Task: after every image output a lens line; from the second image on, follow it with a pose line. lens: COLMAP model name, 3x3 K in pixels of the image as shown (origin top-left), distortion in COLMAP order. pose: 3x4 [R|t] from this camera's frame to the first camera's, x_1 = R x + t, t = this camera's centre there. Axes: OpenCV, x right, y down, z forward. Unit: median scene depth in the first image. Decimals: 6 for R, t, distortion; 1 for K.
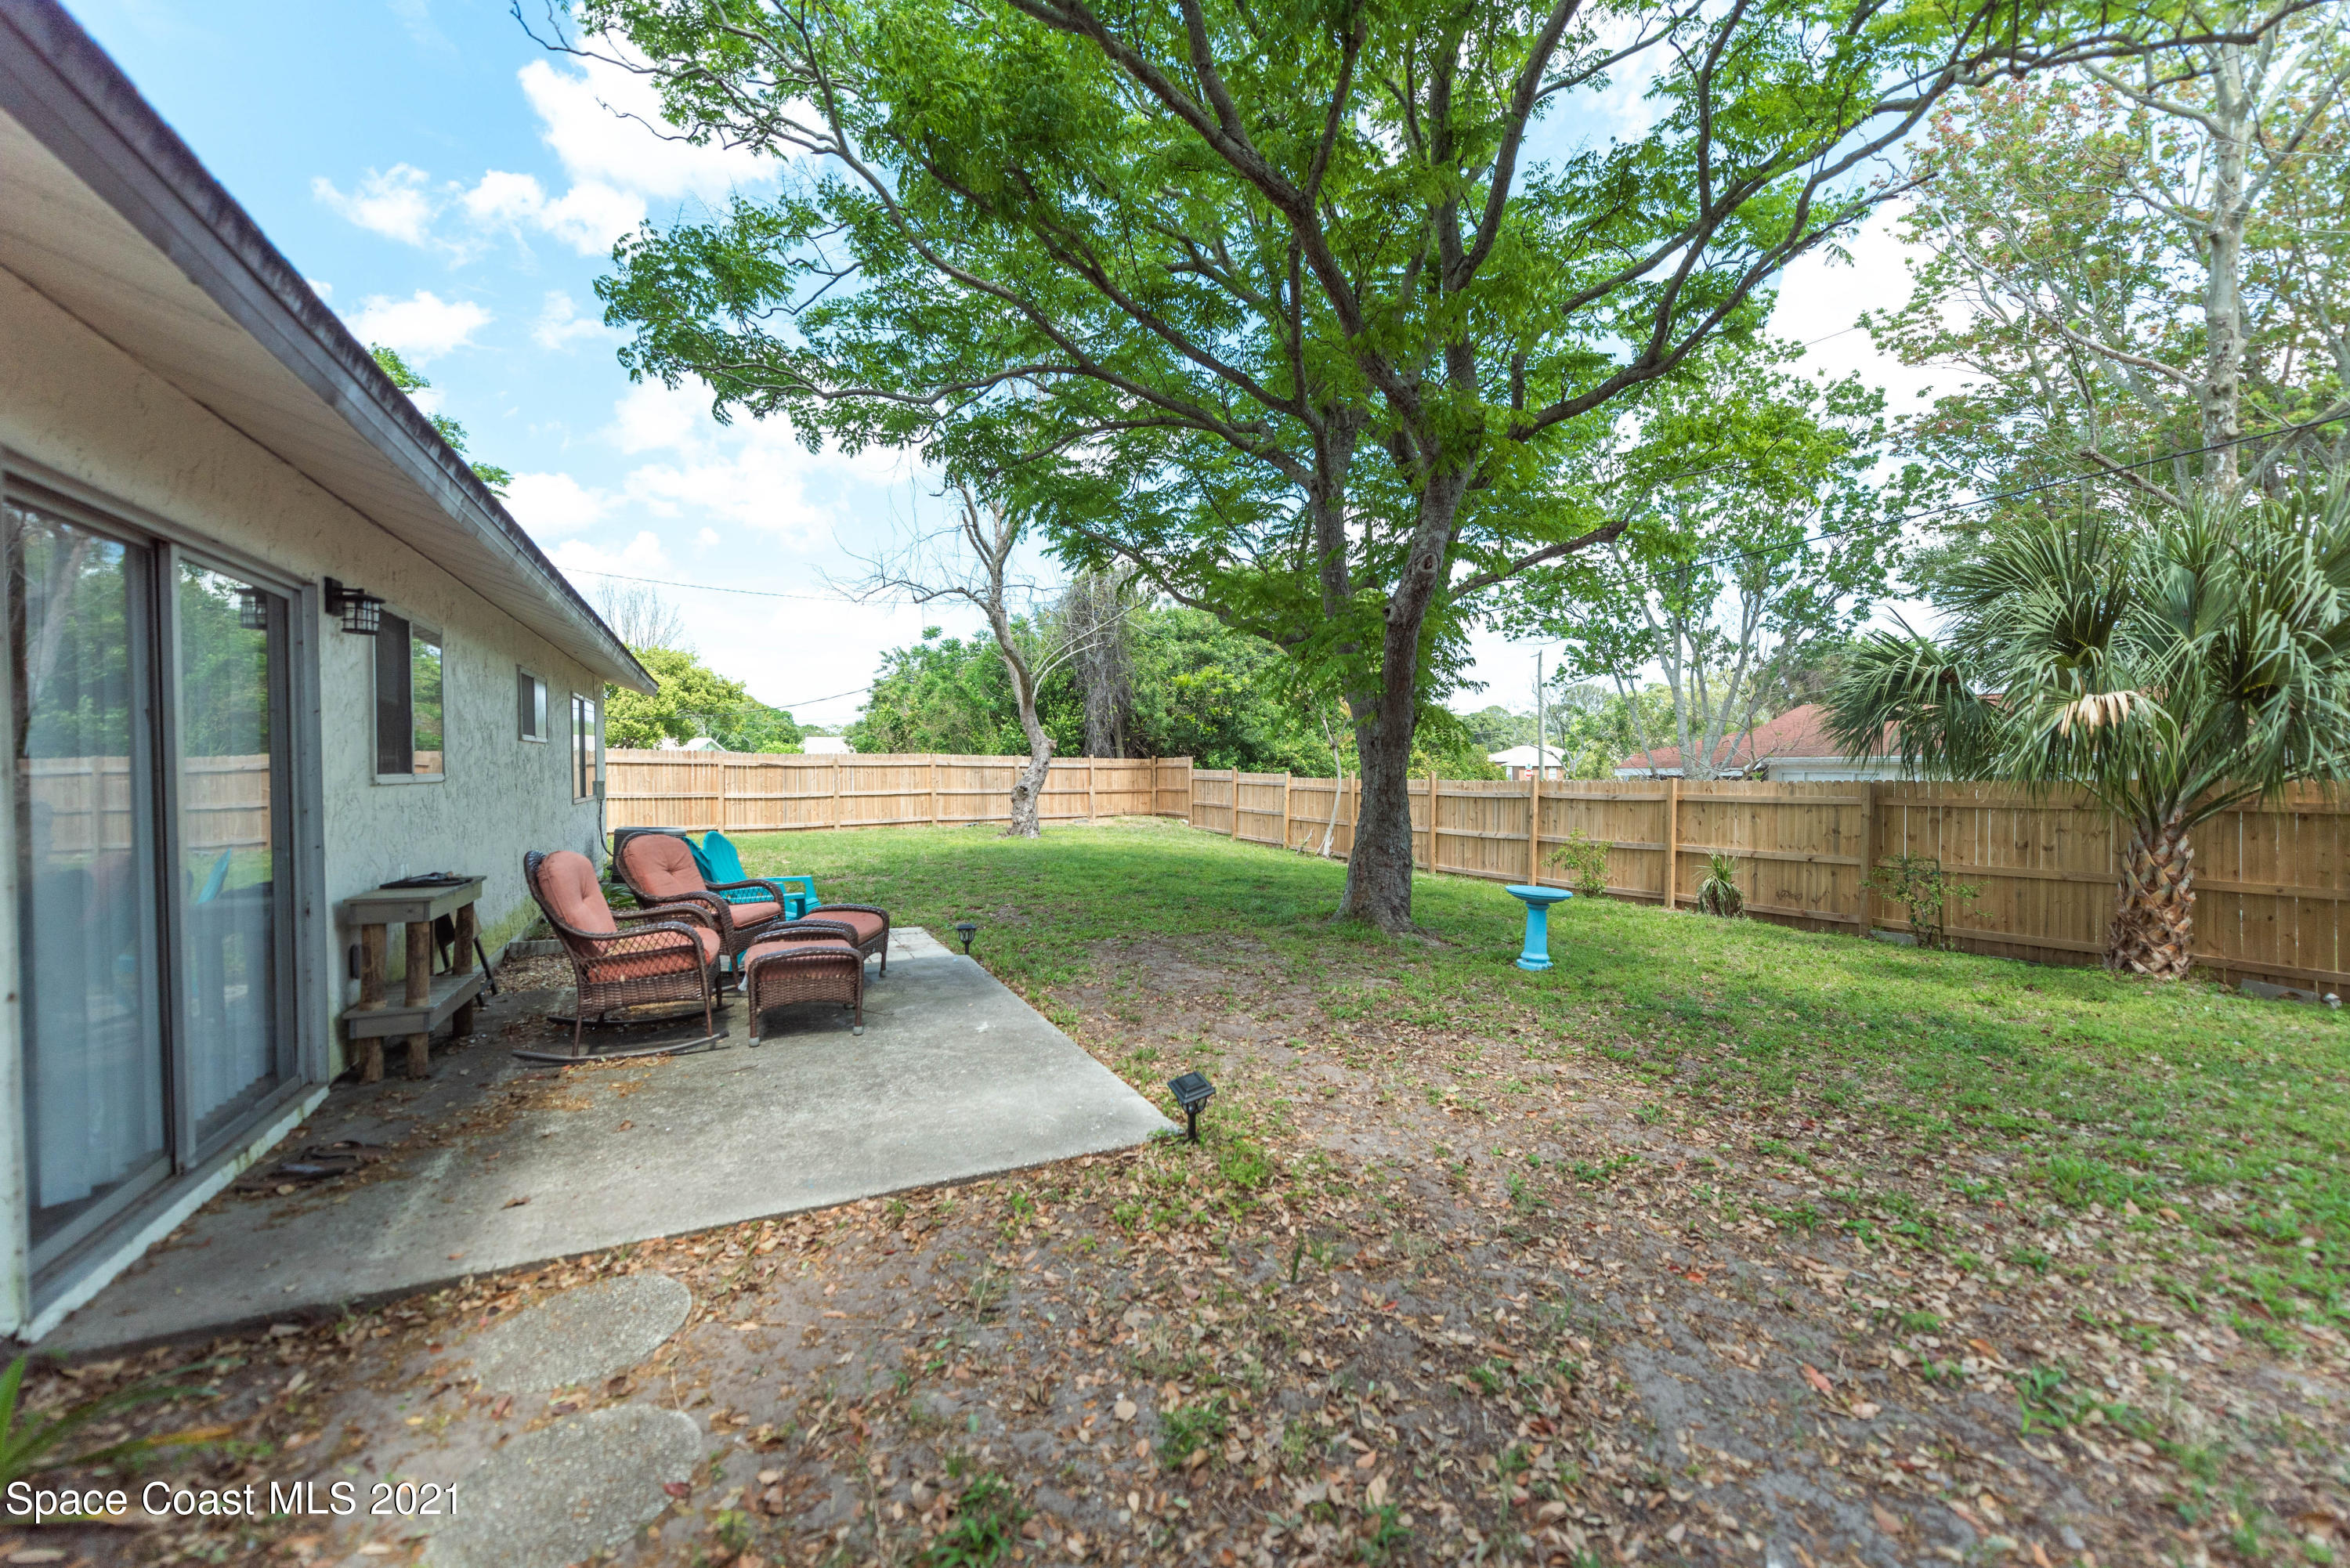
lens RADIAL K [[913.6, 0, 1188.5], [0, 913.6, 784.7], [0, 0, 1]] dist [0.016690, -0.006553]
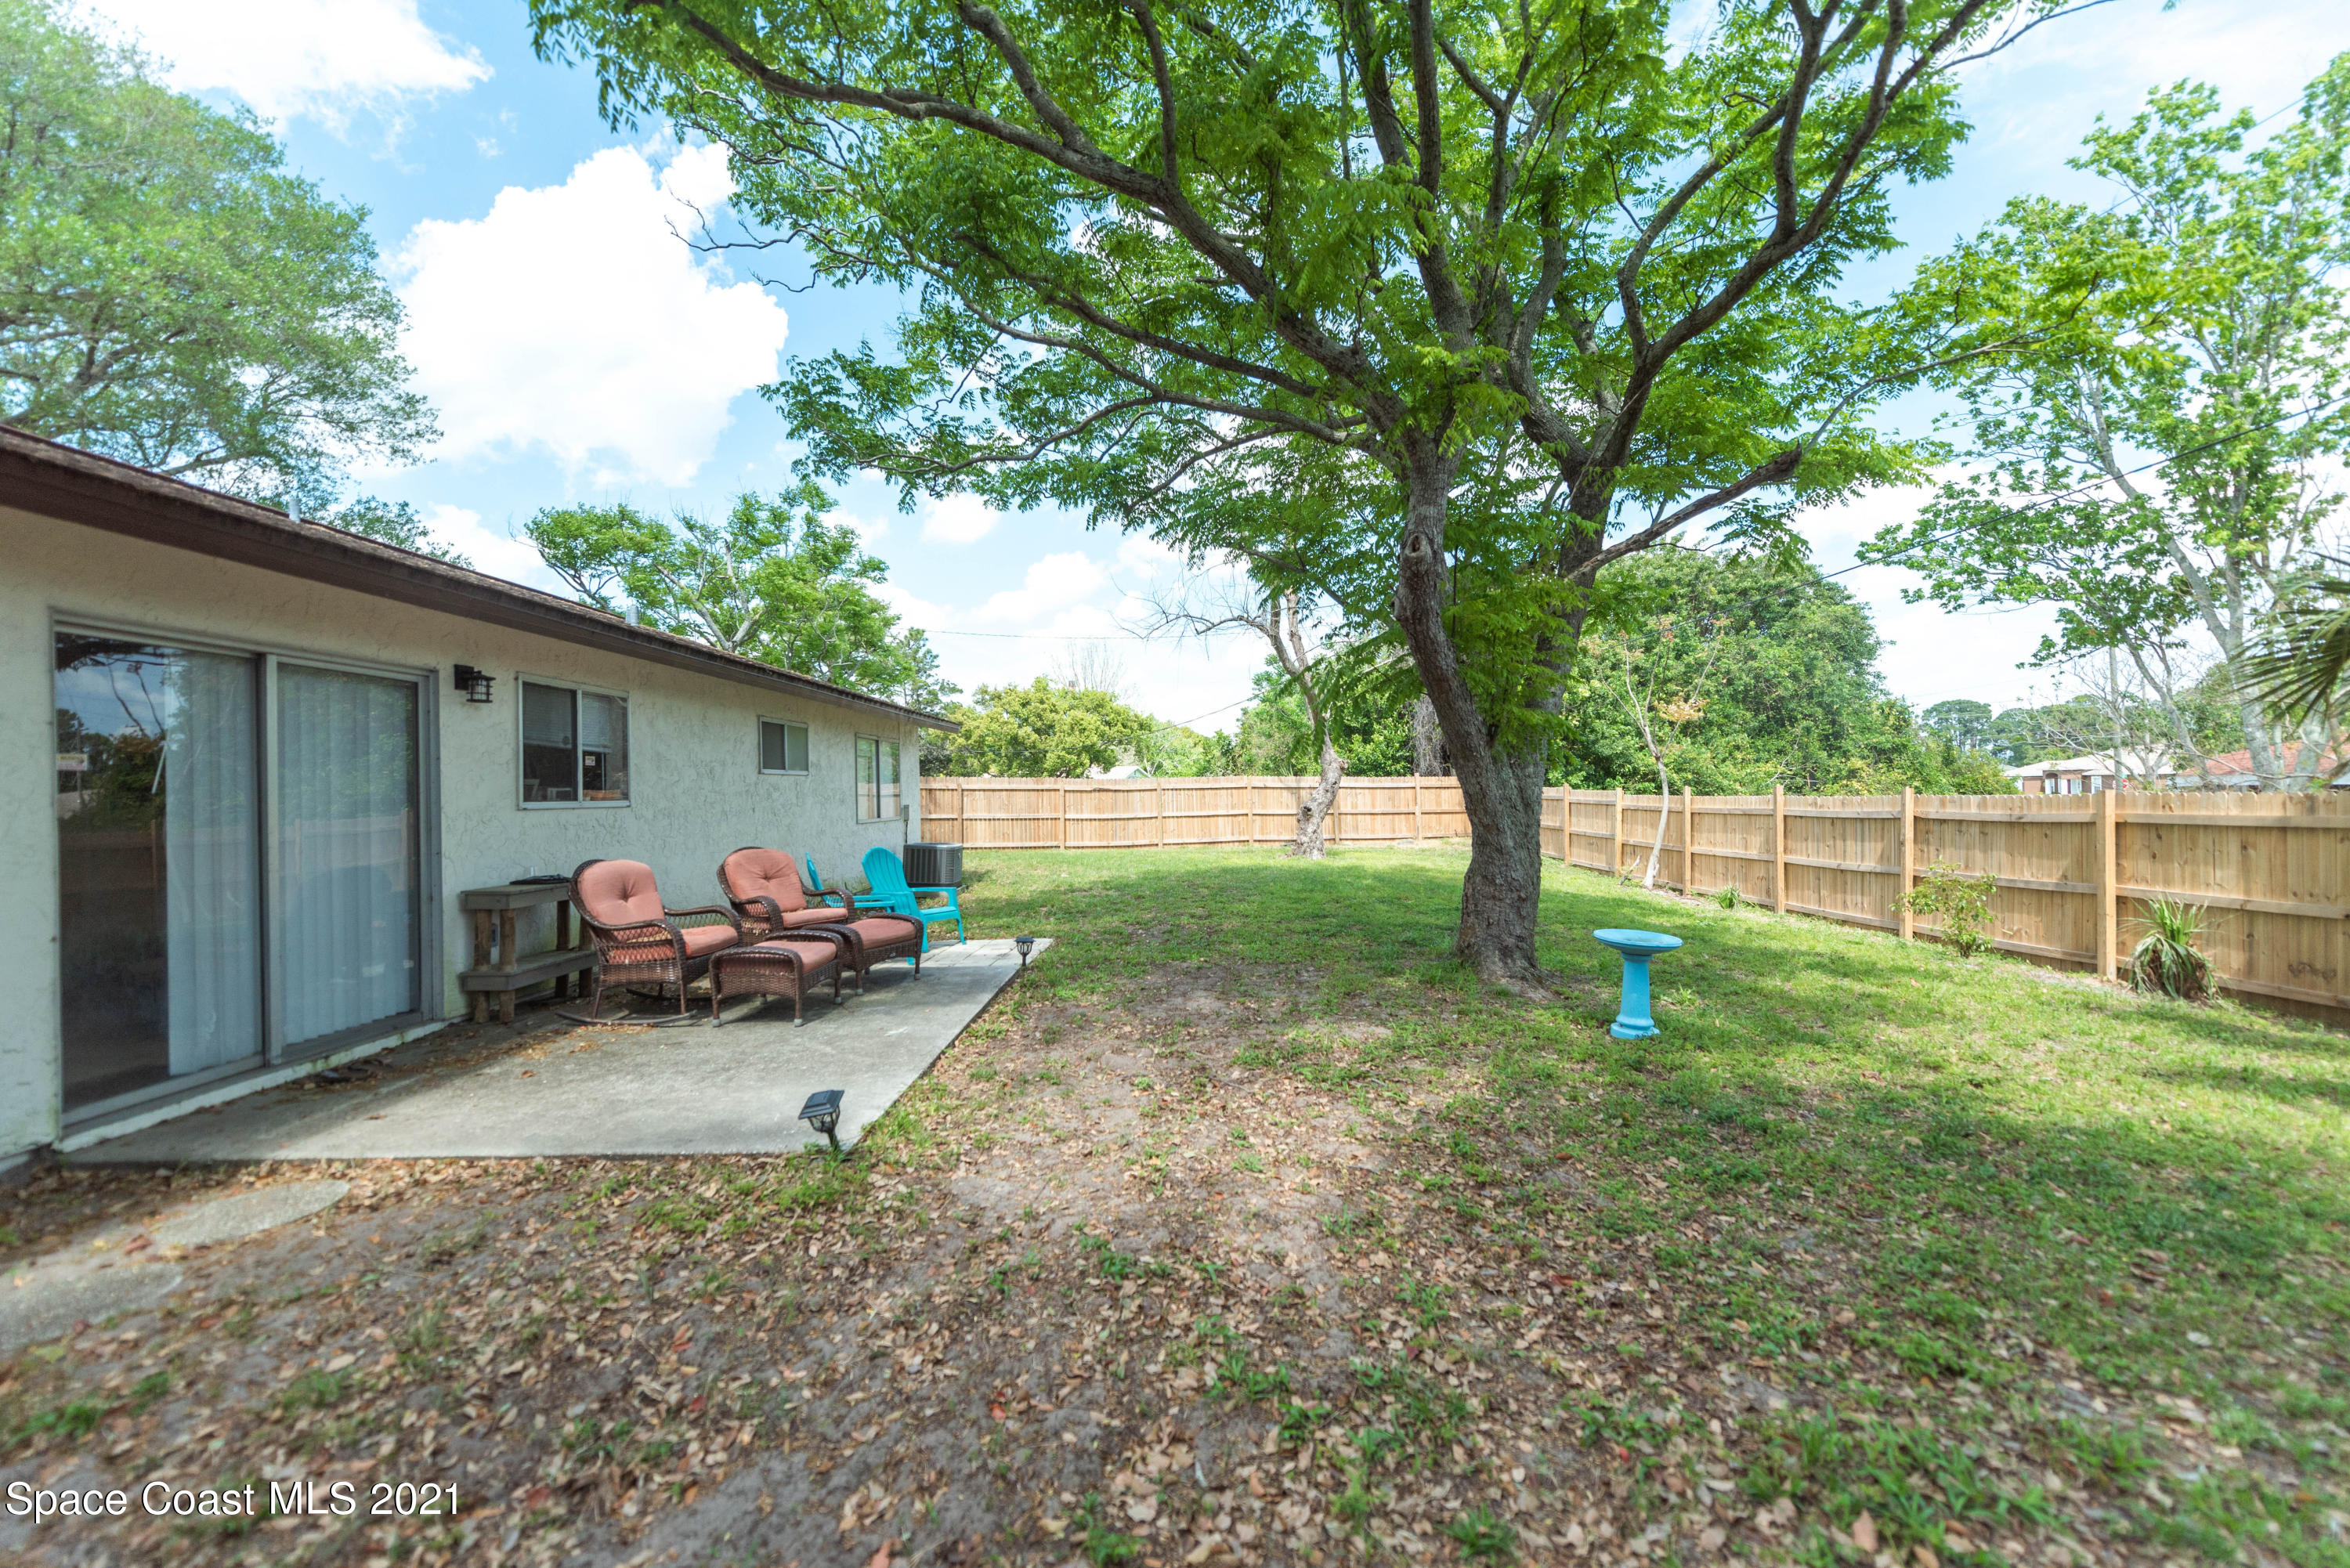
lens RADIAL K [[913.6, 0, 1188.5], [0, 913.6, 784.7], [0, 0, 1]] dist [0.016690, -0.006553]
pose [[0.896882, -0.016044, -0.441979, 0.567132], [0.006349, 0.999706, -0.023406, 0.000971], [0.442224, 0.018186, 0.896720, 0.176833]]
